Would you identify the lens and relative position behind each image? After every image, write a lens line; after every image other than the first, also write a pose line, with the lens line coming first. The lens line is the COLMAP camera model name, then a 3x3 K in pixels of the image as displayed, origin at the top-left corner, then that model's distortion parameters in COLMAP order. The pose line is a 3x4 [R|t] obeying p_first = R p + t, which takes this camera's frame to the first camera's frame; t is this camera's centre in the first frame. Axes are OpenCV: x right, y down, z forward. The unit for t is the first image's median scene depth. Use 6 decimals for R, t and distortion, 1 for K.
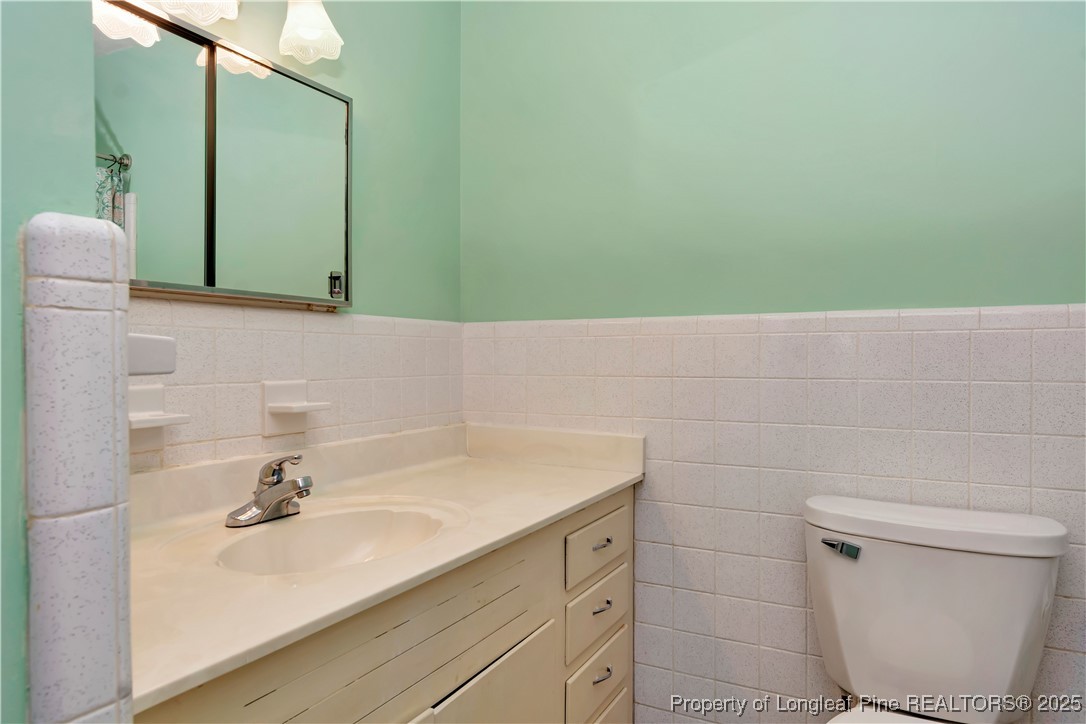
lens RADIAL K [[683.4, 0, 545.9], [0, 683.4, 368.7], [0, 0, 1]] dist [-0.002118, -0.000123]
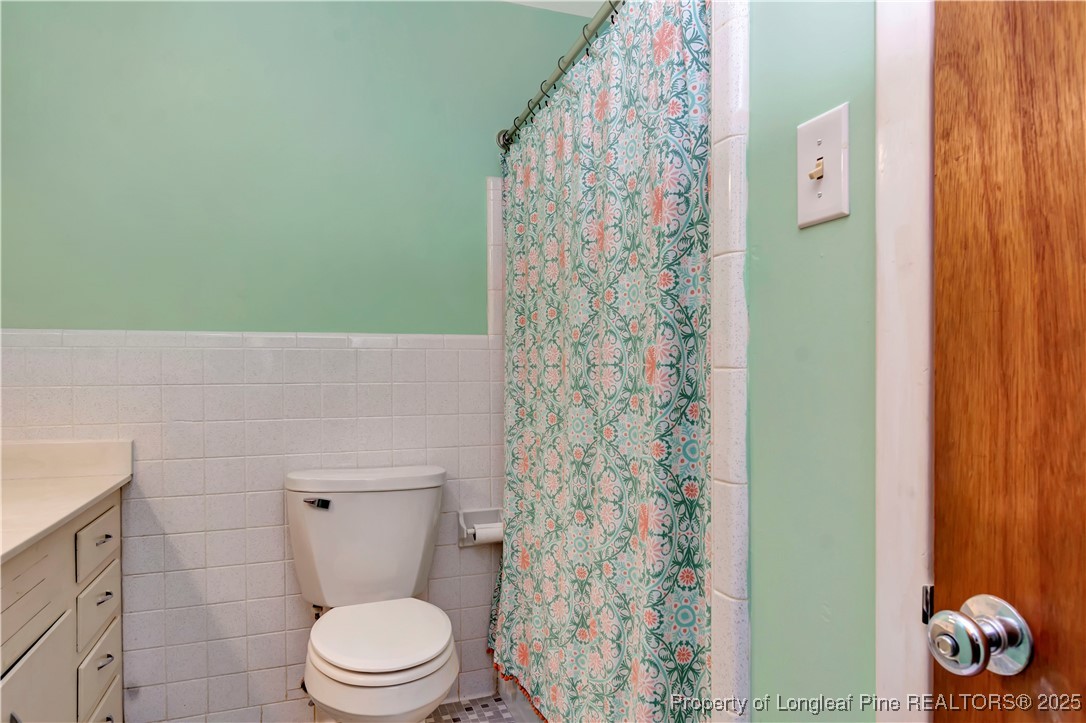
lens RADIAL K [[683.4, 0, 544.6], [0, 683.4, 365.8], [0, 0, 1]] dist [-0.002118, -0.000123]
pose [[0.687078, -0.001678, 0.726581, -0.208110], [0.013898, 0.999845, -0.010832, 0.001706], [-0.726450, 0.017541, 0.686995, -0.241637]]
